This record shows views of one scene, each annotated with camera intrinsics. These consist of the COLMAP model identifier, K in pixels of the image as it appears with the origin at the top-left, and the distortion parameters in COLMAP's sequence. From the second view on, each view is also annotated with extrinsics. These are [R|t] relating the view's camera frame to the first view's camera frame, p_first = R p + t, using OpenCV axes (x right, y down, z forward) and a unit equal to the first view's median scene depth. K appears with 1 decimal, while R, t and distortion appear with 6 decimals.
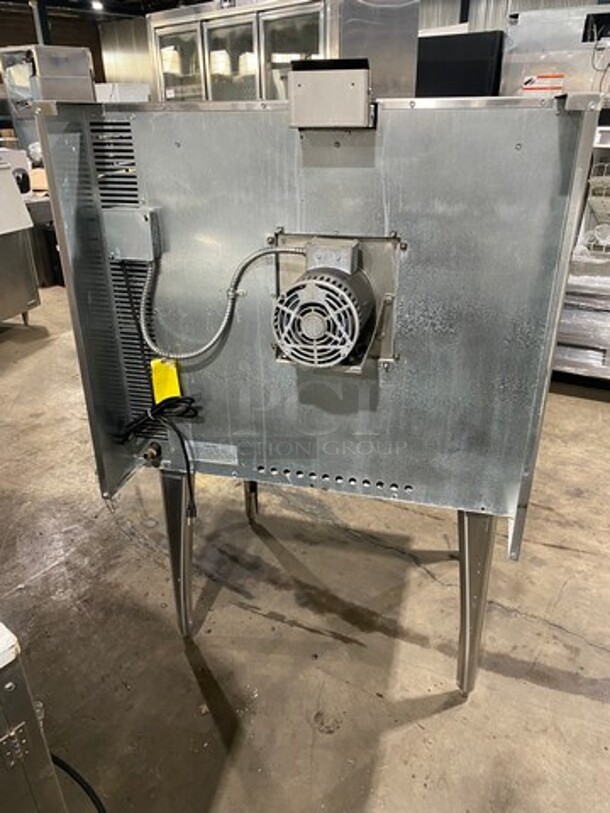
lens RADIAL K [[622.2, 0, 307.6], [0, 622.2, 404.5], [0, 0, 1]] dist [0.007999, -0.006031]
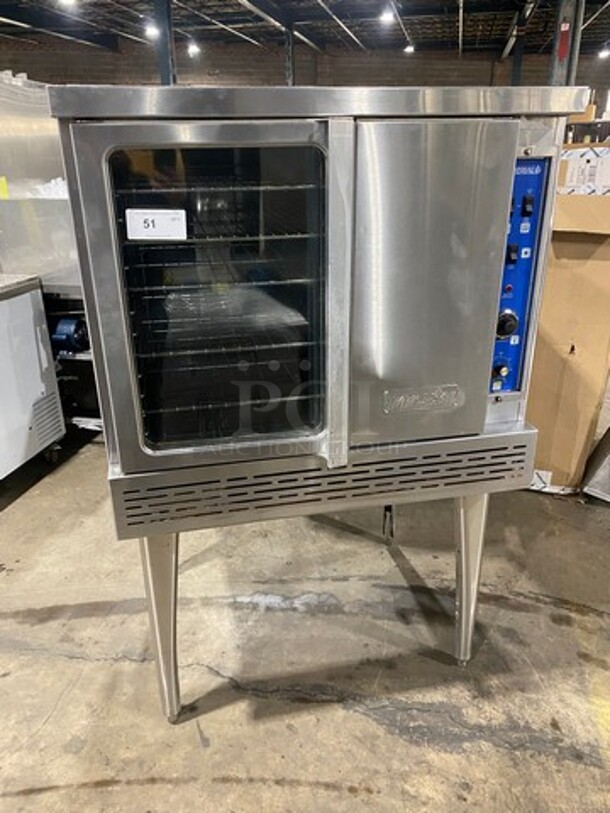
lens RADIAL K [[614.5, 0, 305.0], [0, 614.5, 406.5], [0, 0, 1]] dist [0.003087, 0.005080]
pose [[-0.893941, 0.195915, -0.403096, 0.389389], [-0.172066, 0.680451, 0.712306, -0.636811], [0.413839, 0.706118, -0.574573, 1.412841]]
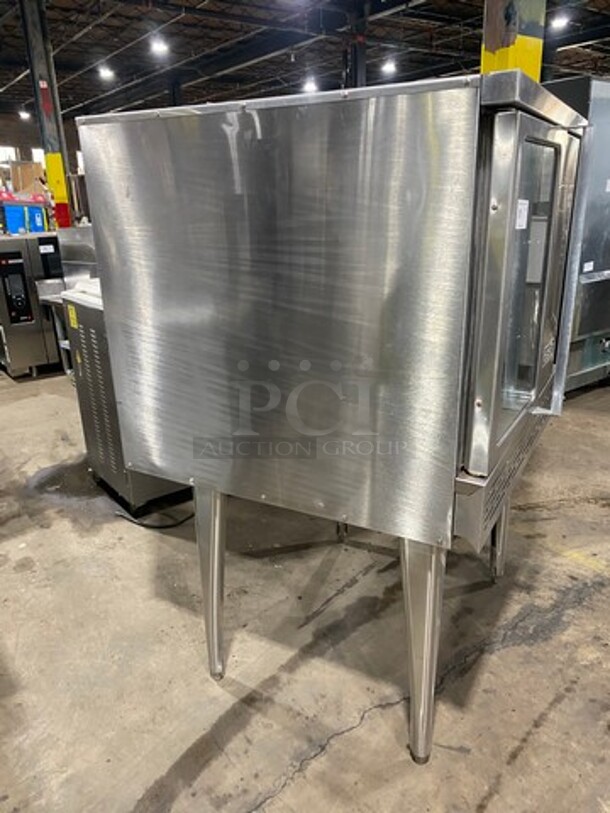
lens RADIAL K [[614.5, 0, 305.0], [0, 614.5, 406.5], [0, 0, 1]] dist [0.003087, 0.005080]
pose [[-0.249945, 0.334893, -0.908501, 0.889918], [-0.397800, 0.819922, 0.411683, -0.350930], [0.882770, 0.464300, -0.071715, 0.878261]]
